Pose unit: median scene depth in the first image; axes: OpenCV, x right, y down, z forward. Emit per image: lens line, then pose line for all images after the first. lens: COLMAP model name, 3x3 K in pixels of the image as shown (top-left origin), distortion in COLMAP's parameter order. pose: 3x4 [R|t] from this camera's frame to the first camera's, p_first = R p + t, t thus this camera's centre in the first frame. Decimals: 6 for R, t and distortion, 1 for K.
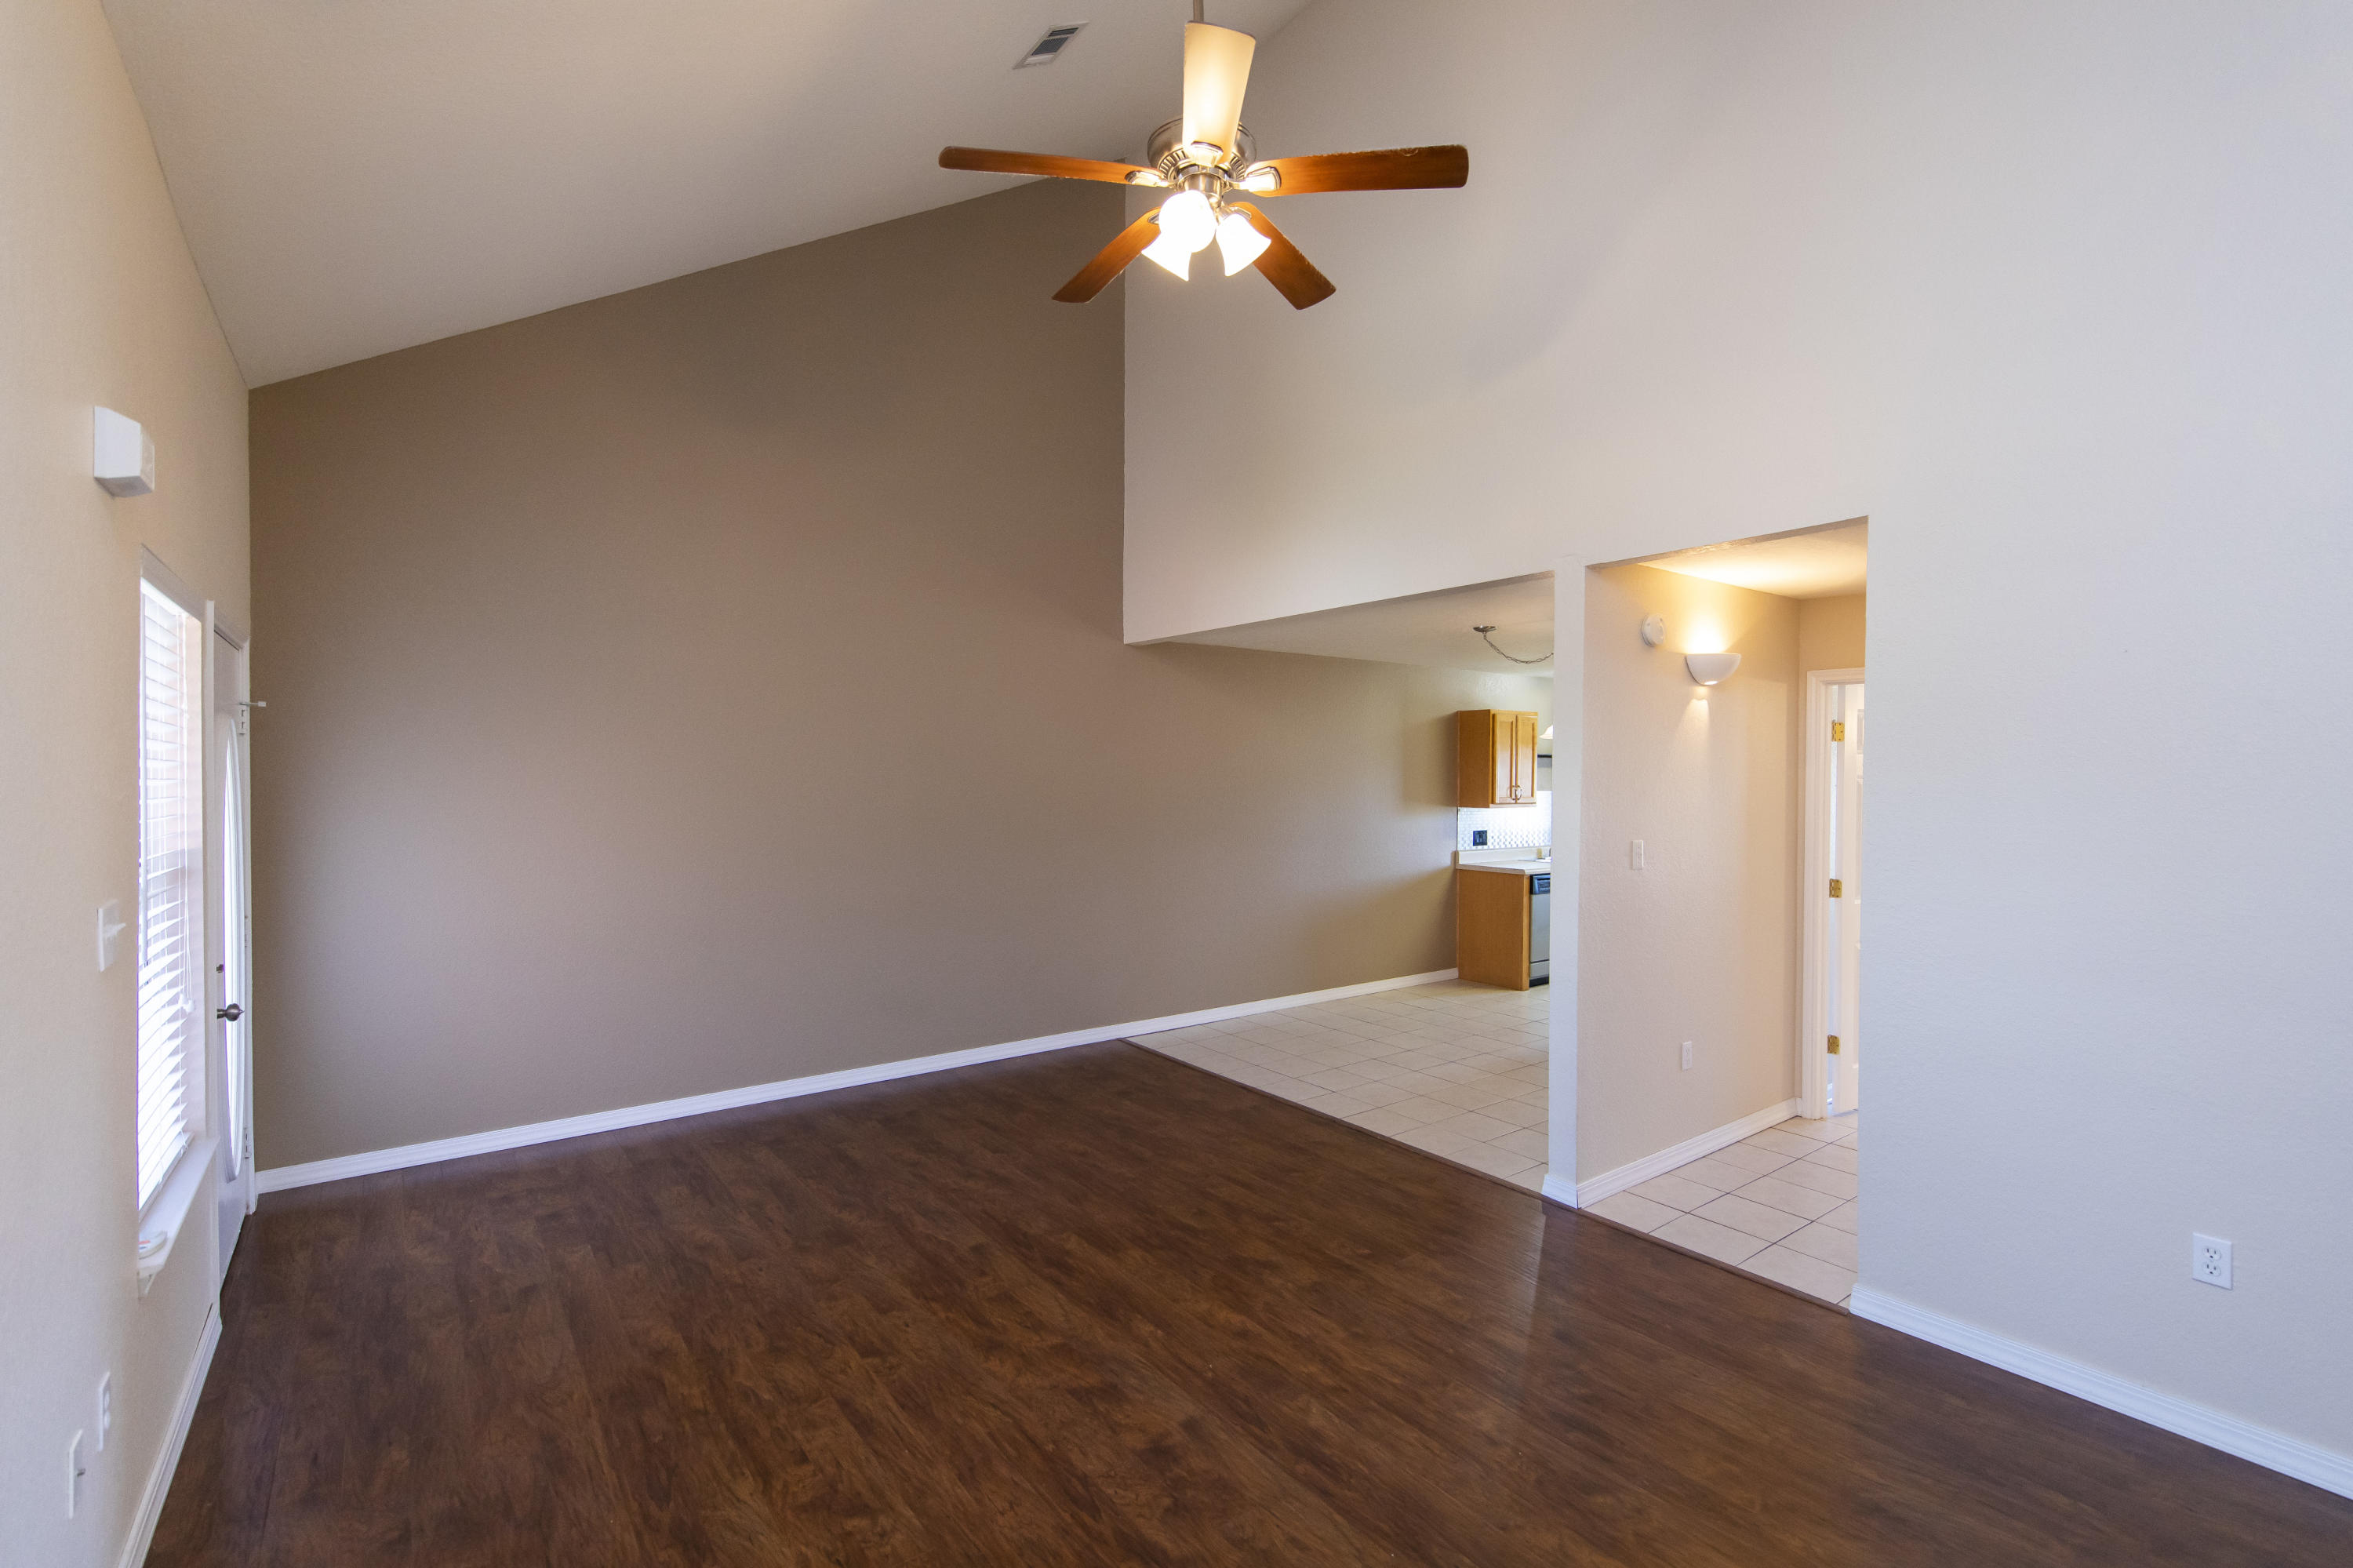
lens RADIAL K [[1056.1, 0, 1175.1], [0, 1056.1, 839.8], [0, 0, 1]] dist [0.014244, -0.000275]
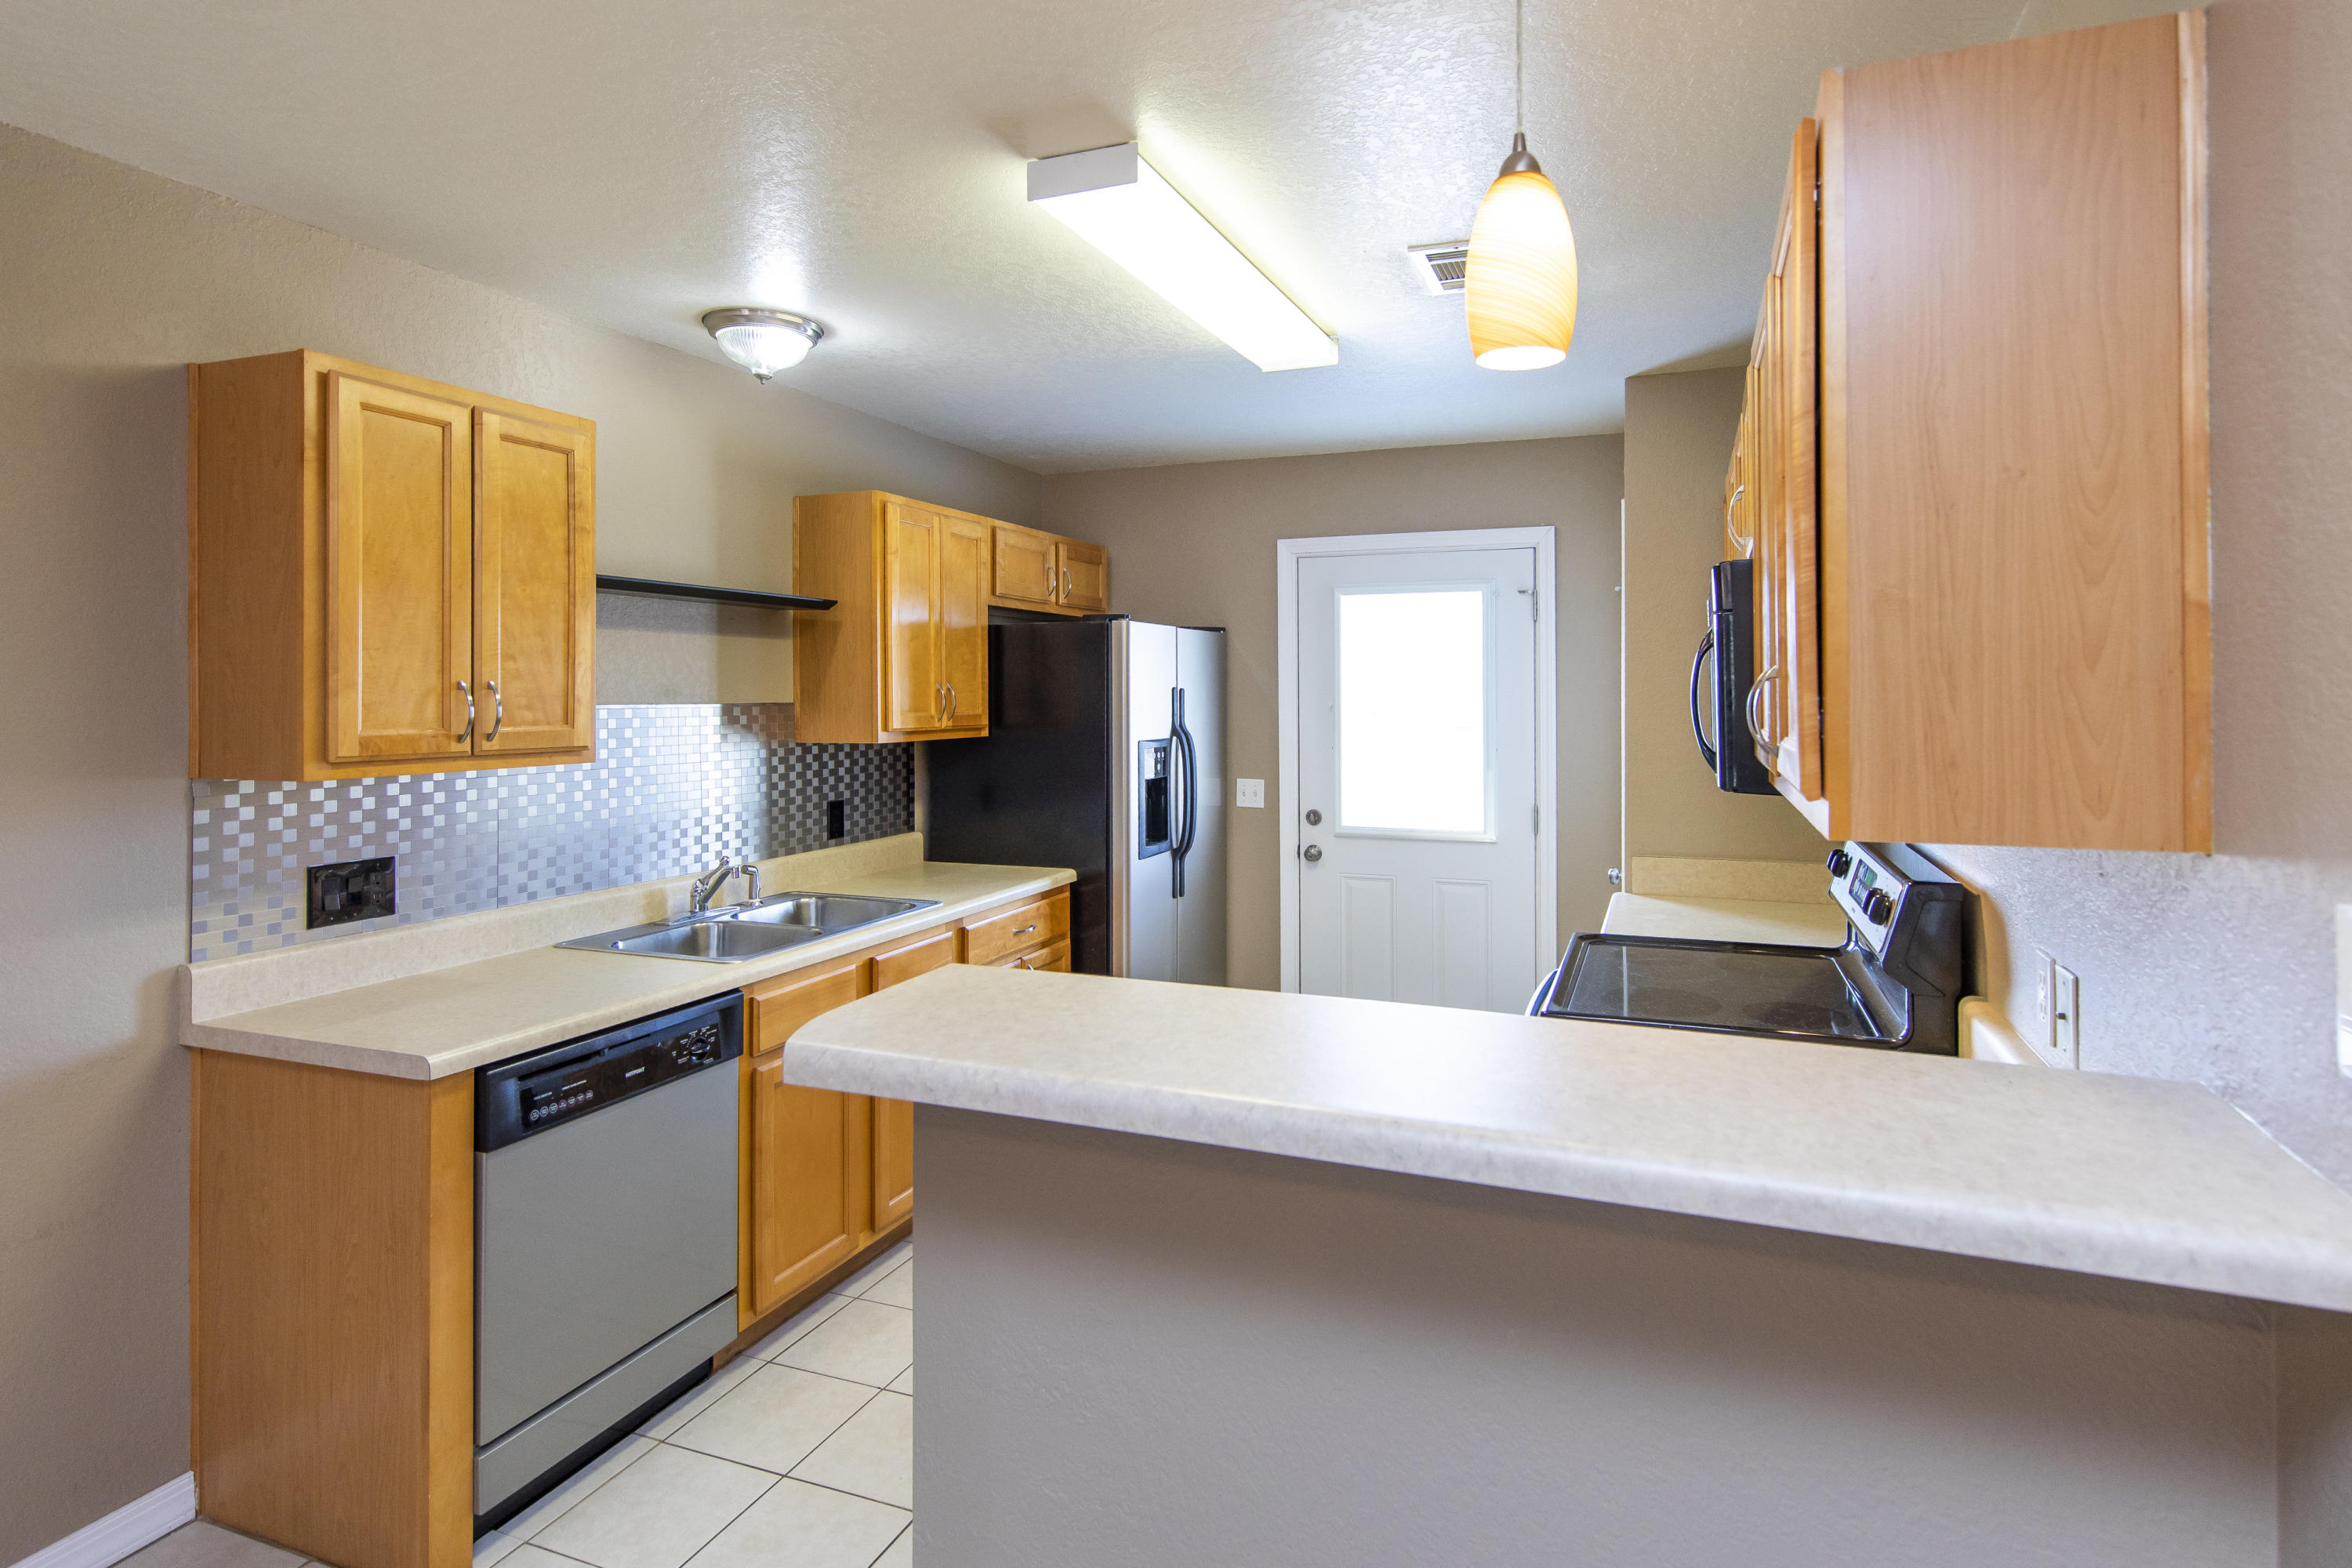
lens RADIAL K [[1206.7, 0, 1233.4], [0, 1206.7, 674.0], [0, 0, 1]] dist [0.001612, 0.000284]
pose [[0.827316, 0.002501, 0.561732, 0.709925], [0.039845, 0.997210, -0.063124, -0.064868], [-0.560322, 0.074606, 0.824908, 1.487865]]
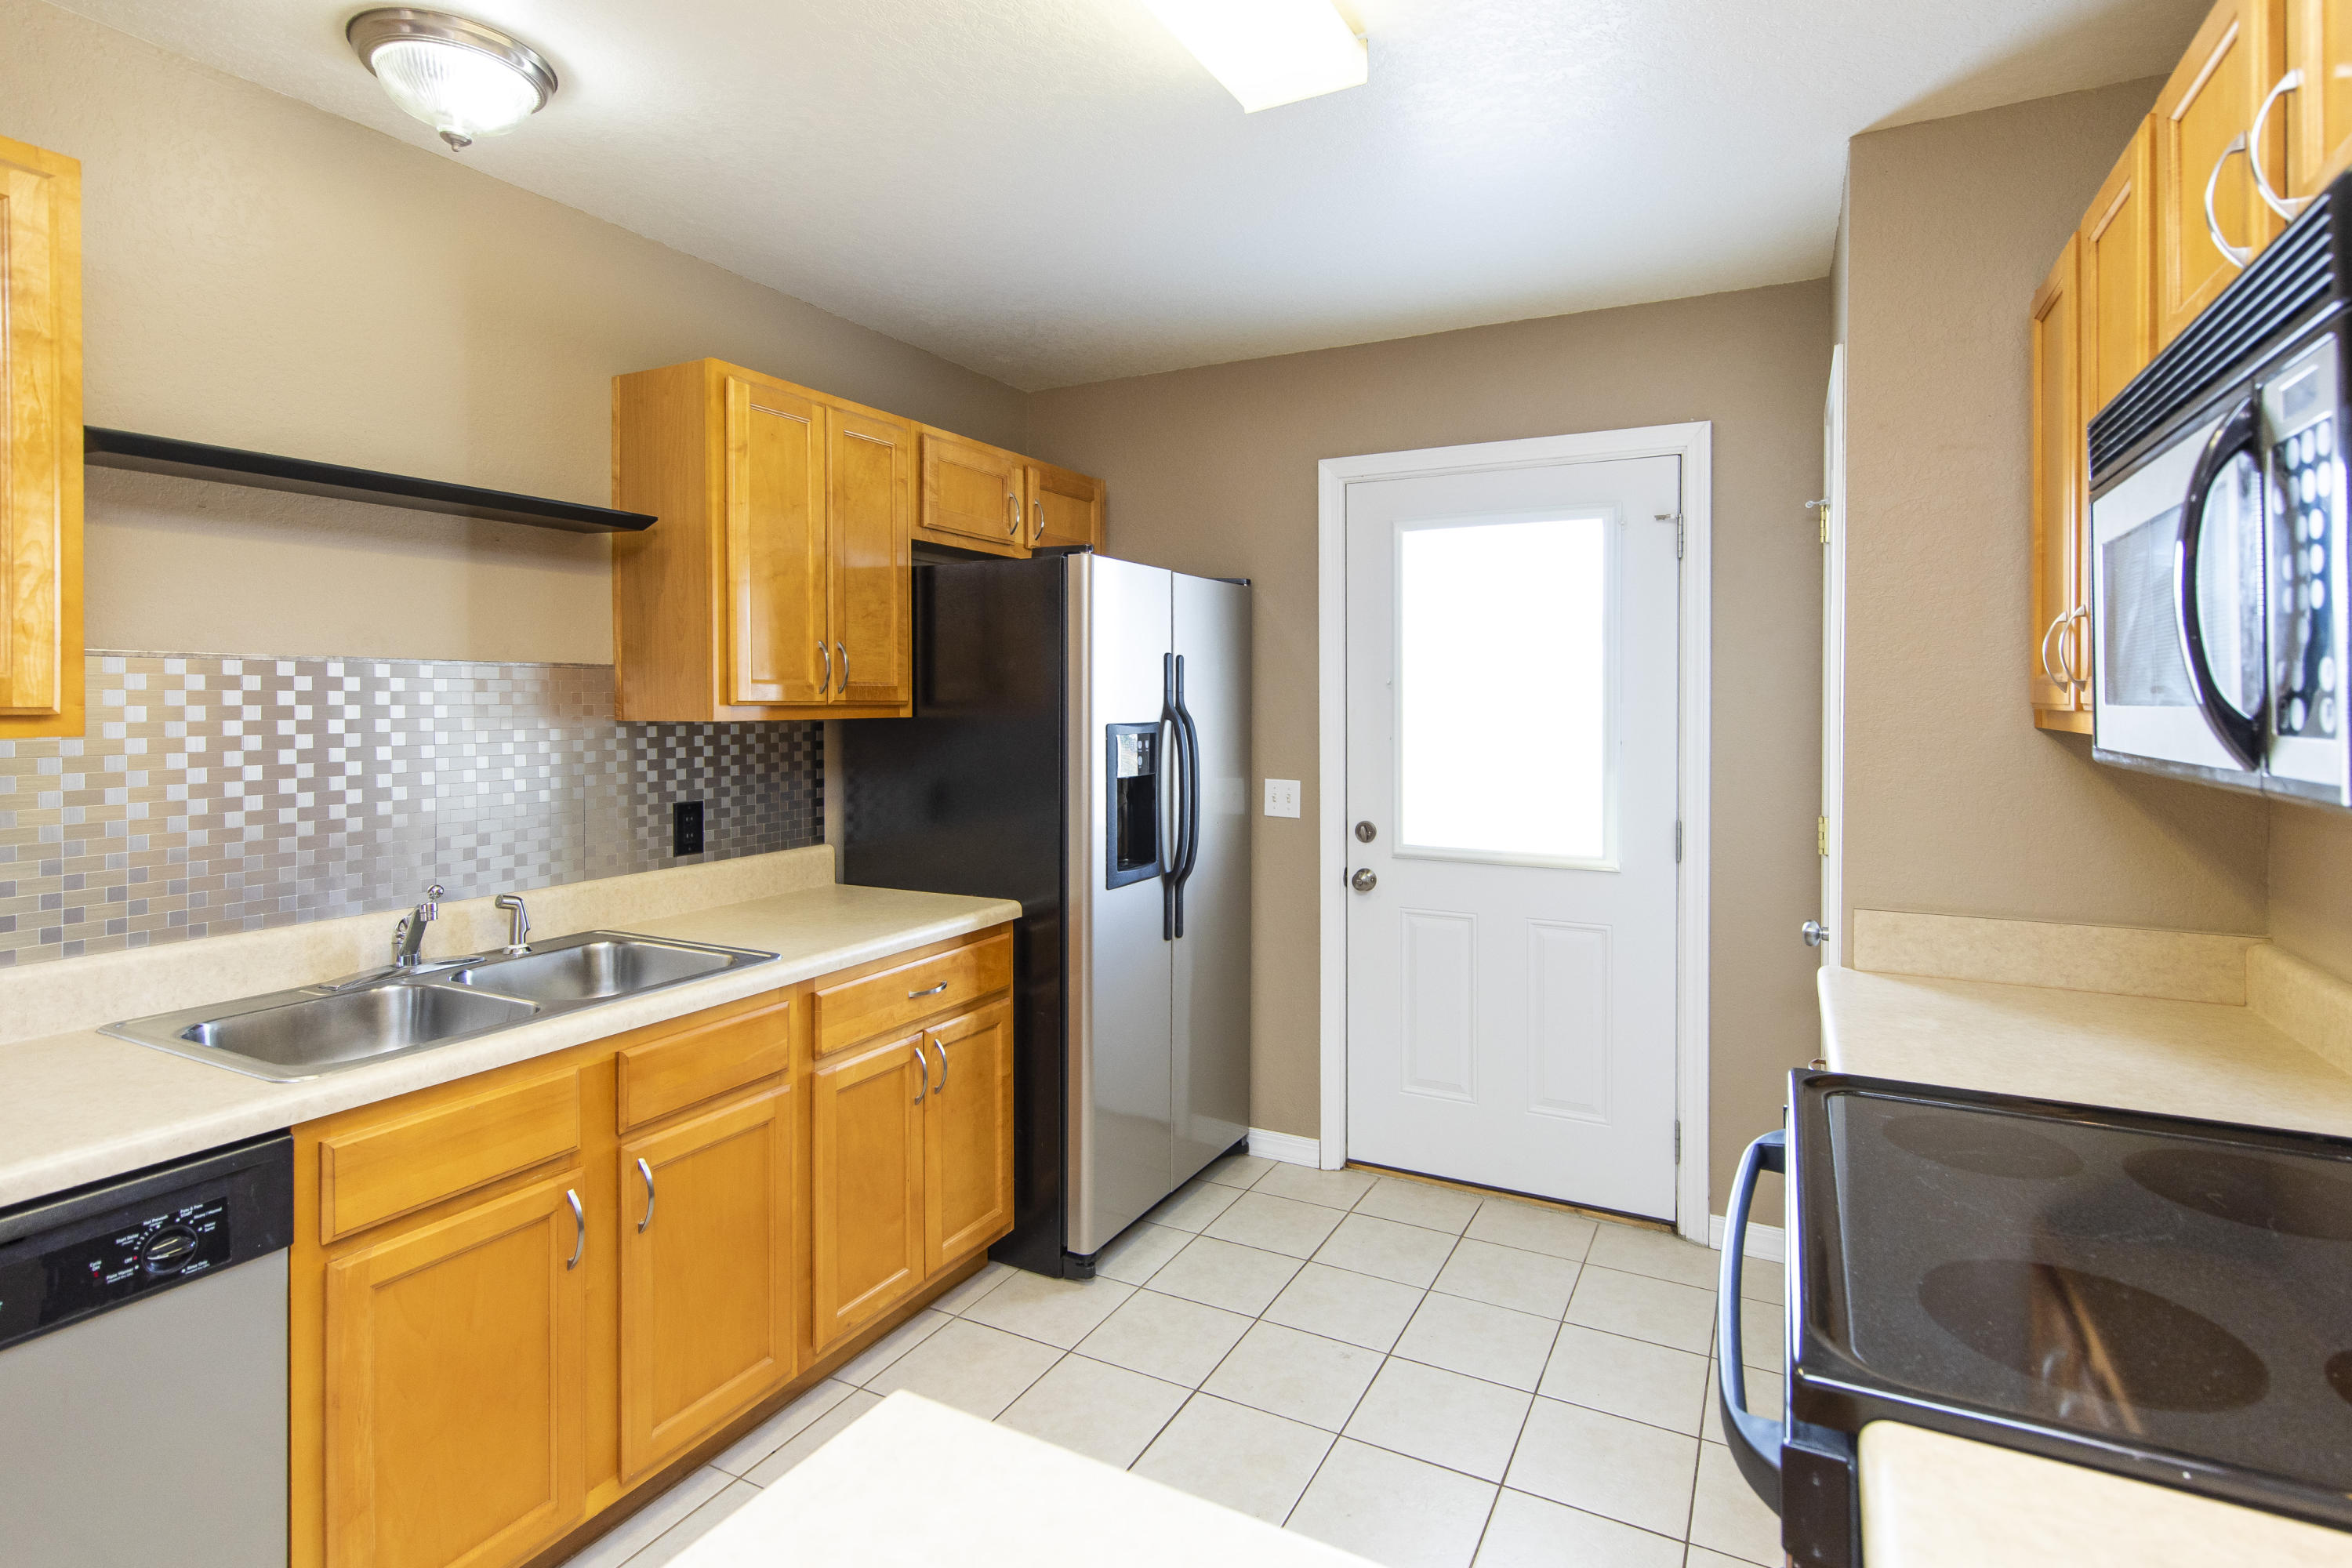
lens RADIAL K [[1152.7, 0, 1210.9], [0, 1152.7, 703.3], [0, 0, 1]] dist [0.002388, -0.000154]
pose [[0.883817, -0.005123, 0.467805, 0.971718], [0.030950, 0.998390, -0.047541, -0.052176], [-0.466808, 0.056496, 0.882552, 1.760343]]
